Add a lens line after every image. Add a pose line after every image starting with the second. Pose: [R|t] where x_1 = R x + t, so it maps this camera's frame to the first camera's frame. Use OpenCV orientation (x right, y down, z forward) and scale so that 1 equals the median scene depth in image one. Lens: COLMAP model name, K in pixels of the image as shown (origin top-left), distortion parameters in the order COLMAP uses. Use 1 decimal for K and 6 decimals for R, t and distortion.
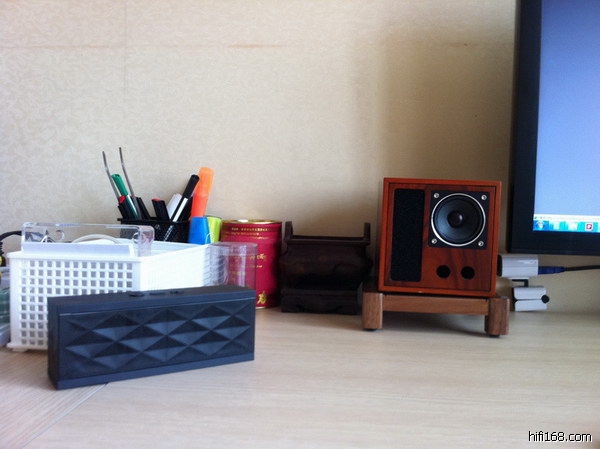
lens RADIAL K [[567.0, 0, 300.0], [0, 567.0, 224.5], [0, 0, 1]] dist [0.097745, -0.288123]
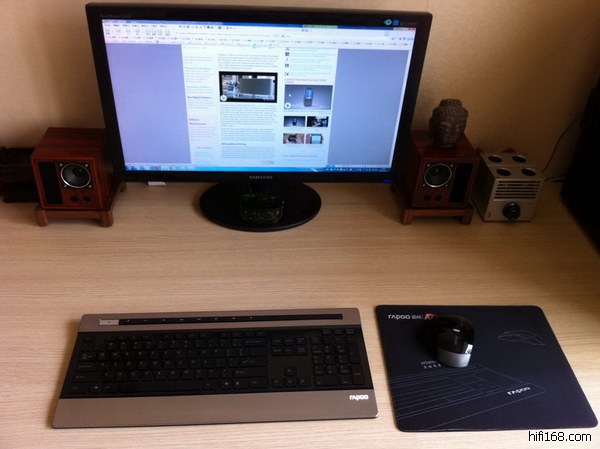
lens RADIAL K [[580.9, 0, 300.0], [0, 580.9, 224.5], [0, 0, 1]] dist [0.097678, -0.330250]
pose [[0.988509, -0.074162, 0.131720, 0.637981], [-0.013697, 0.823853, 0.566638, -0.837261], [-0.150540, -0.561930, 0.813371, -0.647741]]
